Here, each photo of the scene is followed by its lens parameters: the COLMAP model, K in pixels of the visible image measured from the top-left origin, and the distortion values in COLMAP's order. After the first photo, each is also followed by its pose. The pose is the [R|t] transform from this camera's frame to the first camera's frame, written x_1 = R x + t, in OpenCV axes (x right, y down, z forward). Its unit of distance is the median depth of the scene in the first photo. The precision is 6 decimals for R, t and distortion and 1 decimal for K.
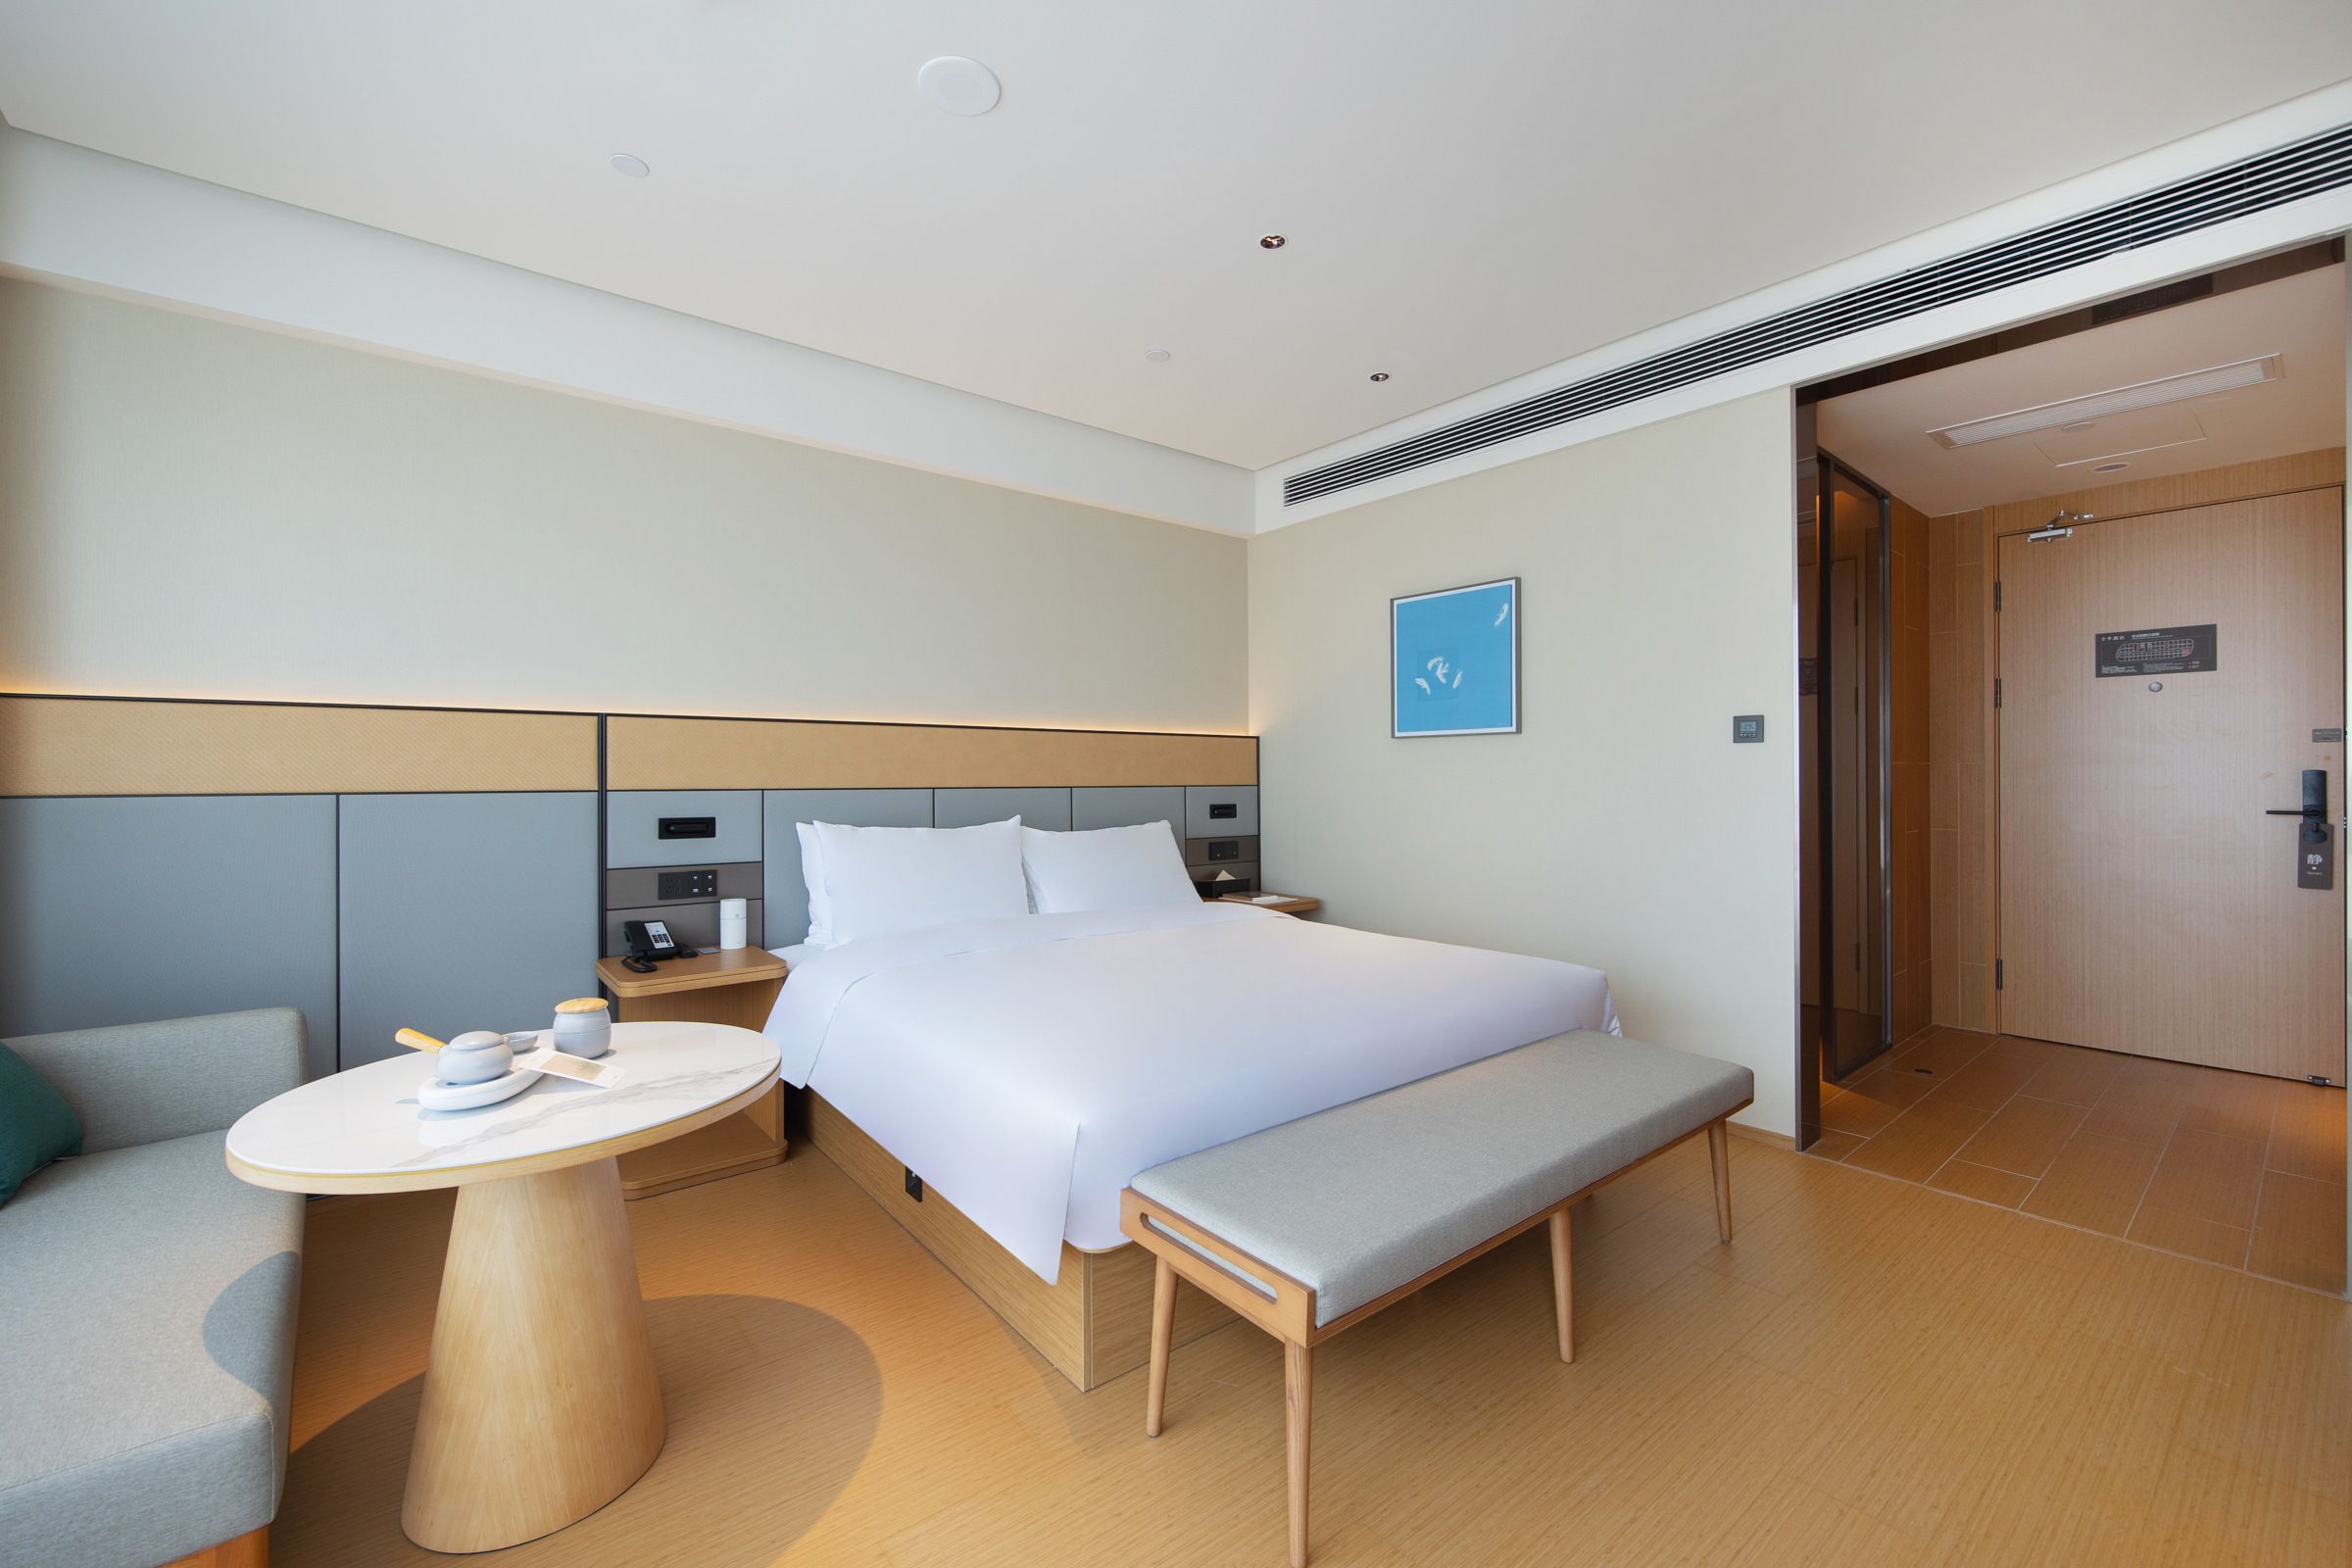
lens RADIAL K [[964.4, 0, 1175.0], [0, 964.4, 778.0], [0, 0, 1]] dist [0.002258, -0.000163]
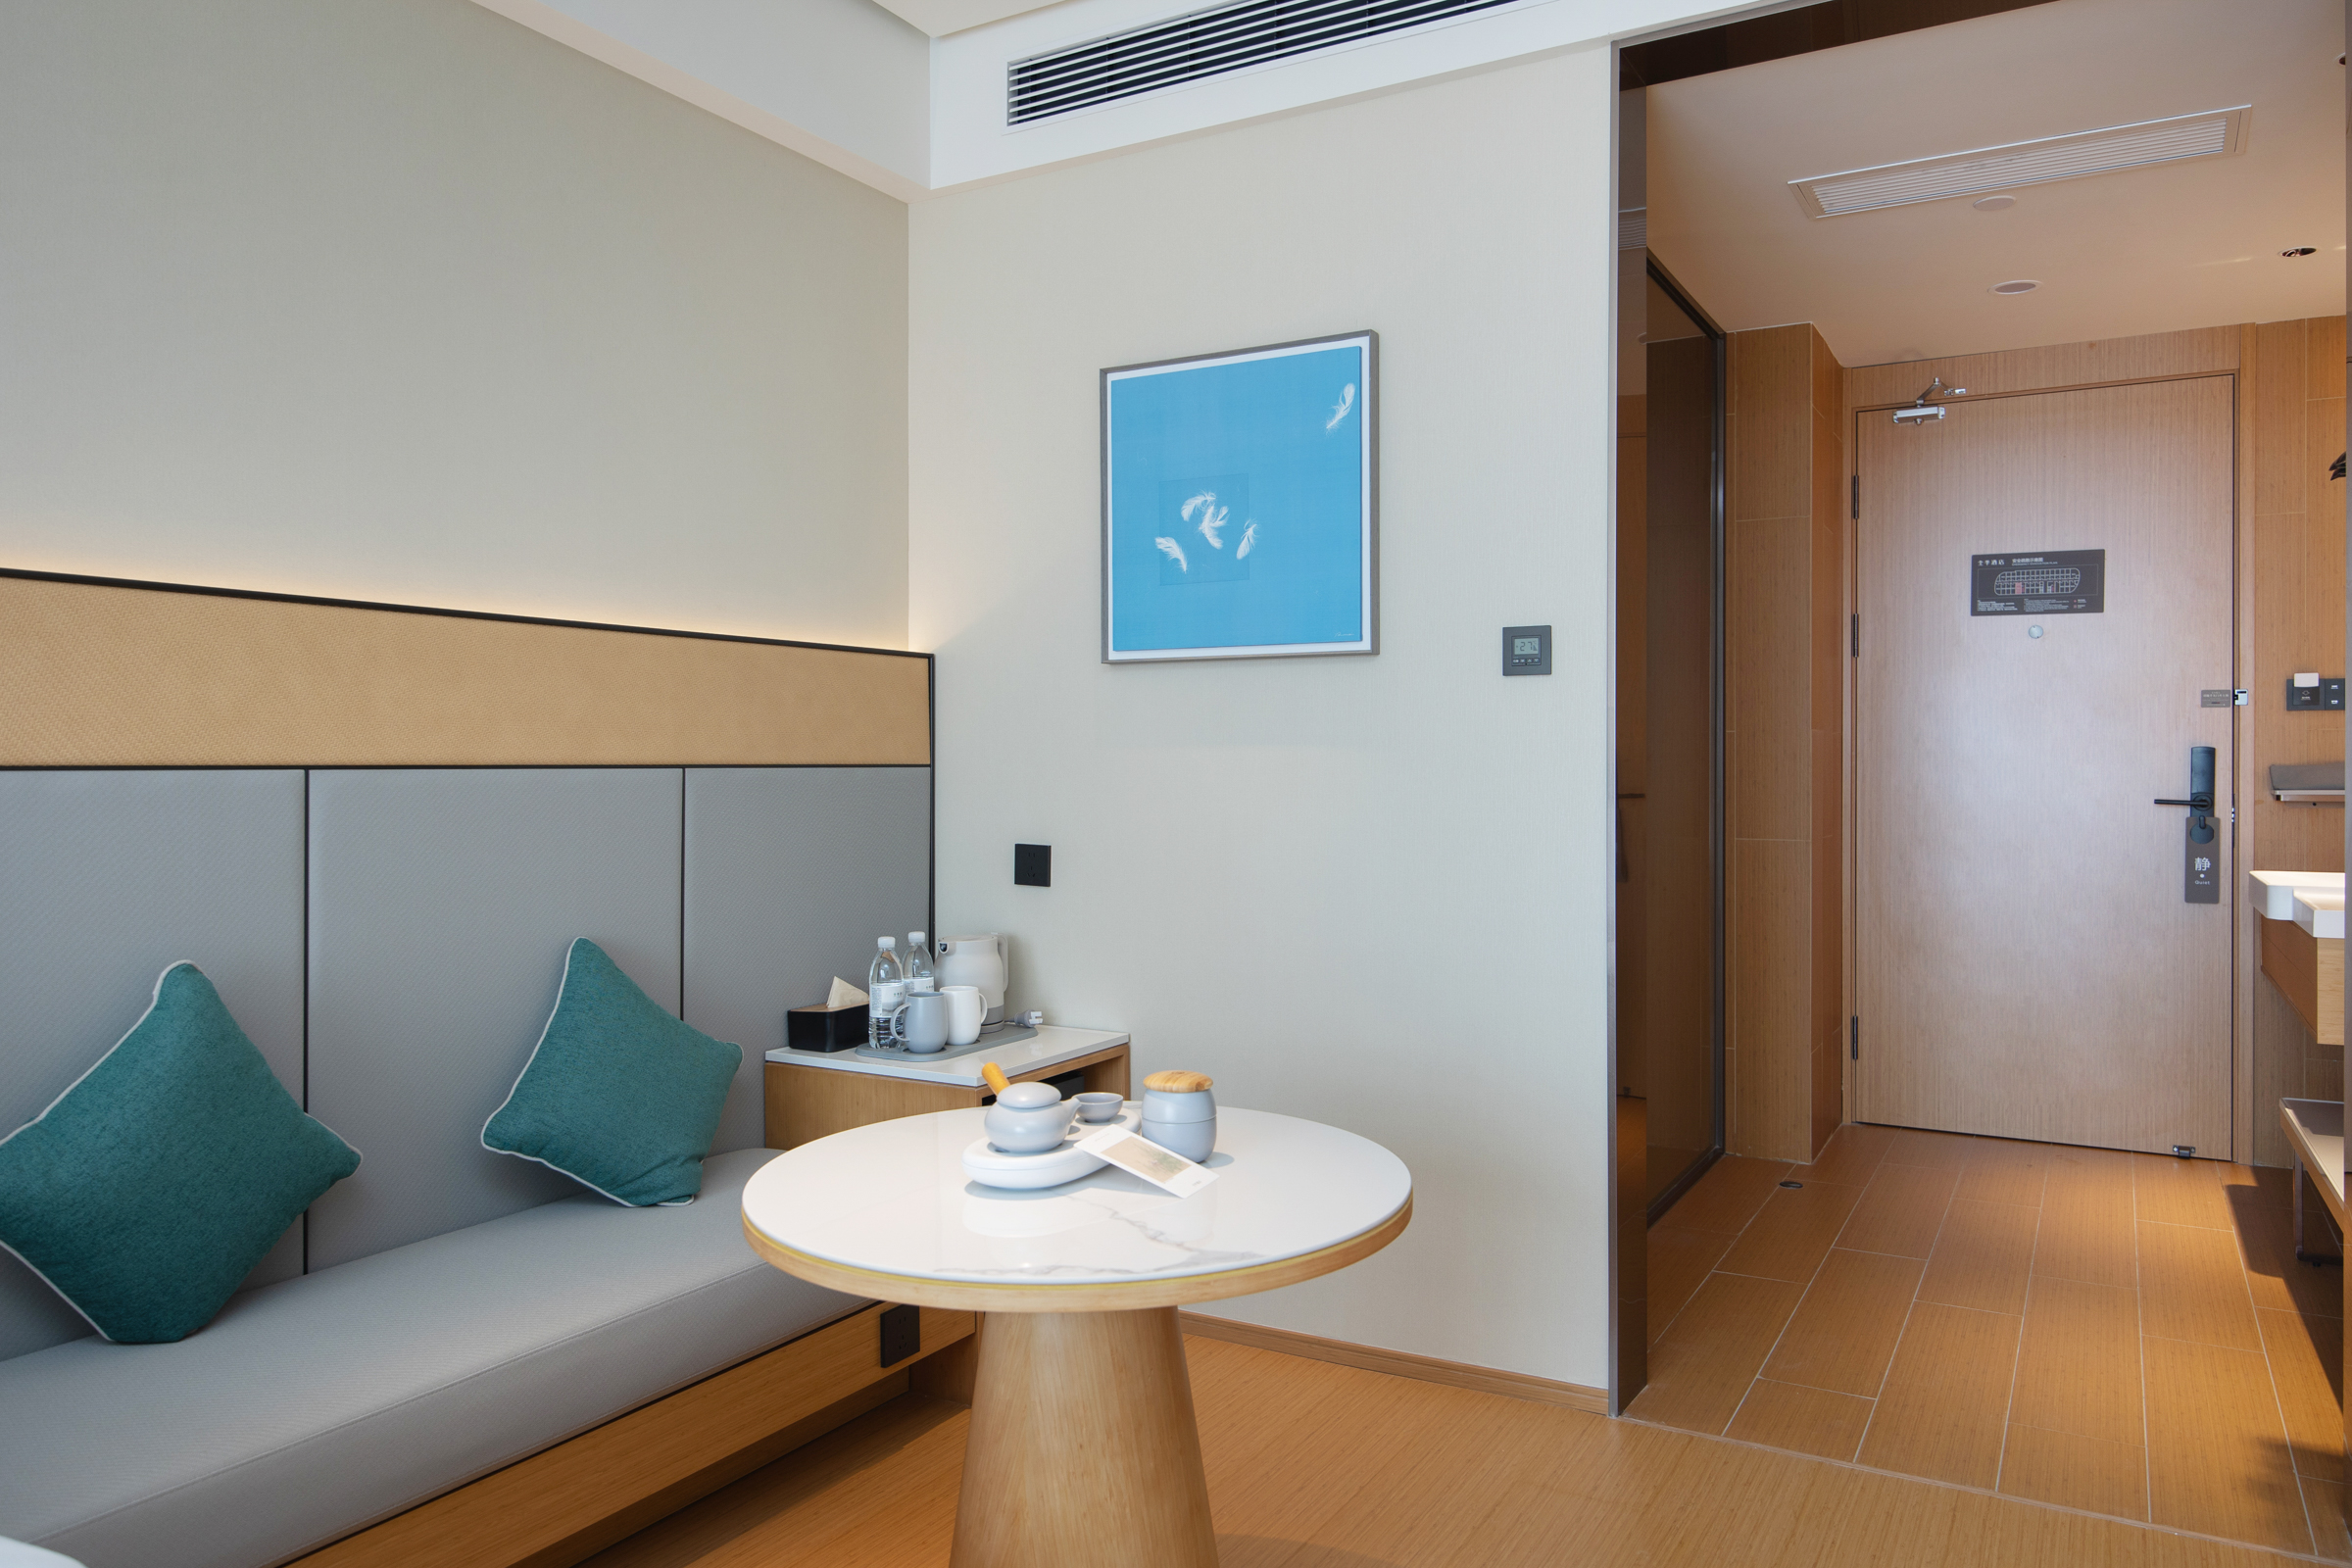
lens RADIAL K [[1567.8, 0, 1210.3], [0, 1567.8, 759.0], [0, 0, 1]] dist [0.006198, 0.000674]
pose [[0.929637, 0.003123, 0.368464, -0.003246], [-0.004580, 0.999985, 0.003080, 0.001072], [-0.368449, -0.004550, 0.929637, 0.136831]]
